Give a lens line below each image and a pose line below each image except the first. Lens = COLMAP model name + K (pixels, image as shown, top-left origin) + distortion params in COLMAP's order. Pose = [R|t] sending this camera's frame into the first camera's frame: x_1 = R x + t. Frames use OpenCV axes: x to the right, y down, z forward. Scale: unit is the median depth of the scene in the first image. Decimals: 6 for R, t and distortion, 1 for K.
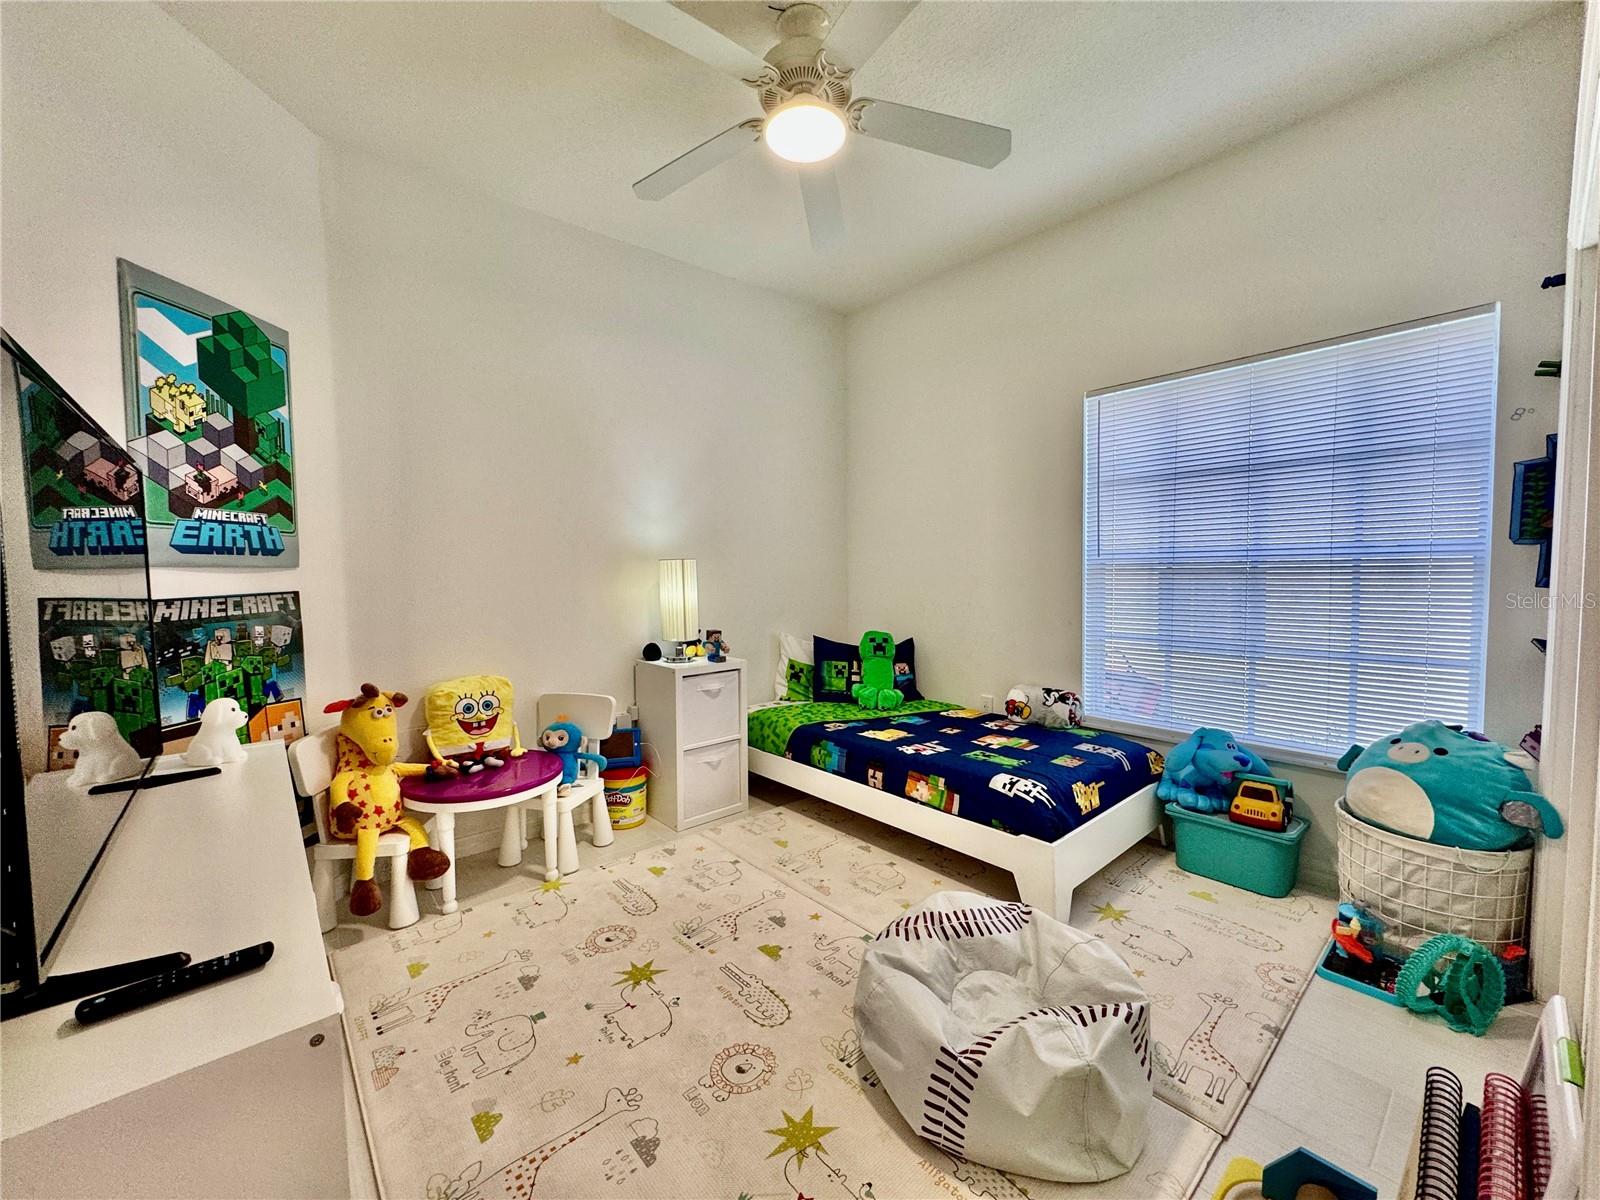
lens RADIAL K [[640.7, 0, 800.0], [0, 640.7, 600.0], [0, 0, 1]] dist [-0.002600, -0.000147]
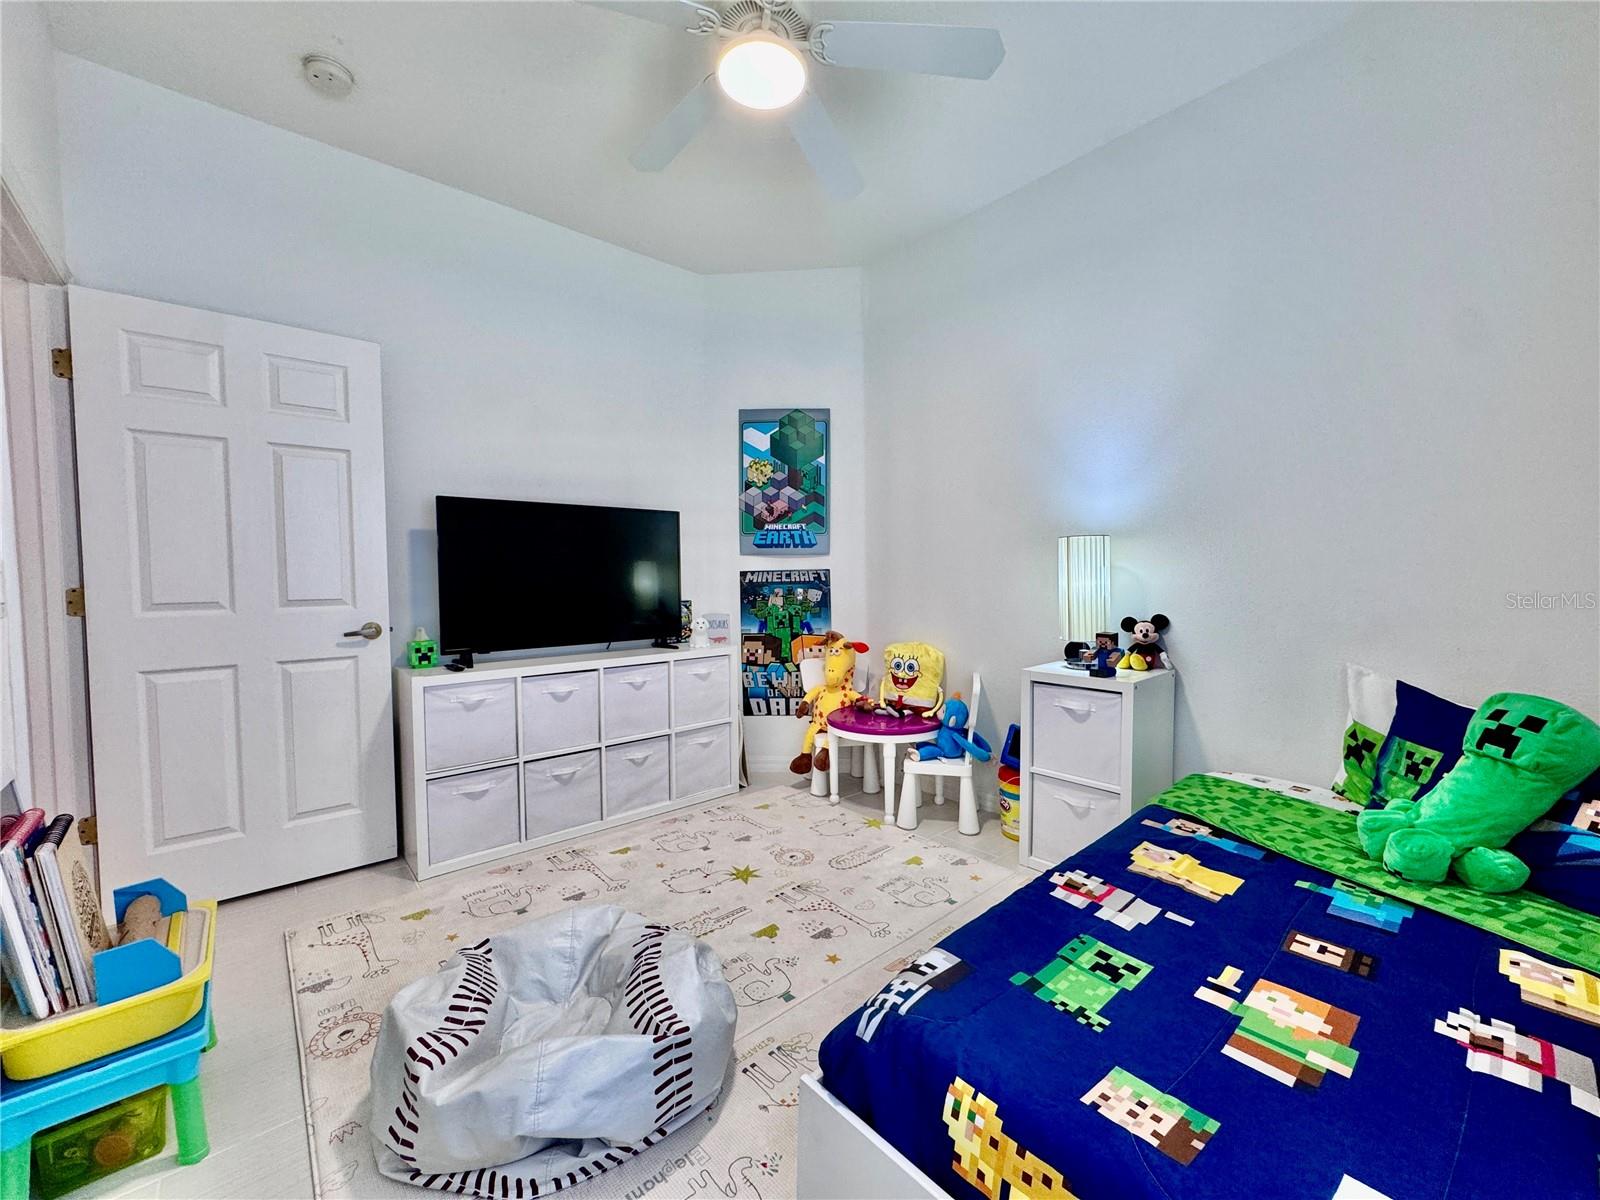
lens RADIAL K [[640.7, 0, 800.0], [0, 640.7, 600.0], [0, 0, 1]] dist [-0.002600, -0.000147]
pose [[0.002991, 0.055348, -0.998463, 0.894304], [-0.041125, 0.997629, 0.055178, -0.024170], [0.999150, 0.040897, 0.005260, 0.990830]]
